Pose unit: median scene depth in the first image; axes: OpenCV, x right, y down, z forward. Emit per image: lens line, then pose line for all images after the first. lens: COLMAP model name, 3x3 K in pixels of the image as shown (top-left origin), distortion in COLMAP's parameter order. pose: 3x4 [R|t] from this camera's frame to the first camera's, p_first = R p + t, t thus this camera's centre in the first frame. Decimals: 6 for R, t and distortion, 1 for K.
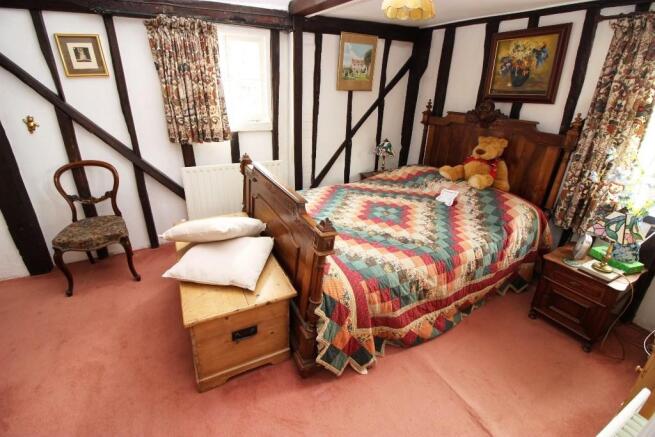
lens RADIAL K [[312.2, 0, 326.6], [0, 312.2, 219.0], [0, 0, 1]] dist [-0.019063, -0.001487]
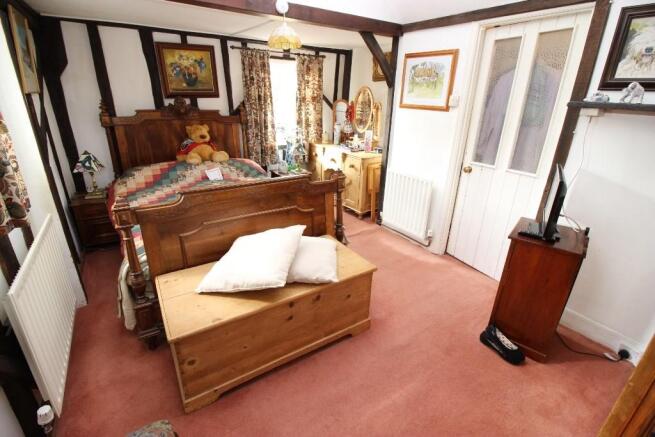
lens RADIAL K [[312.2, 0, 327.6], [0, 312.2, 216.0], [0, 0, 1]] dist [-0.019063, -0.001487]
pose [[-0.096150, -0.386735, 0.917165, -0.920415], [0.370880, 0.841161, 0.393568, -0.269863], [-0.923690, 0.378000, 0.062554, 0.593571]]
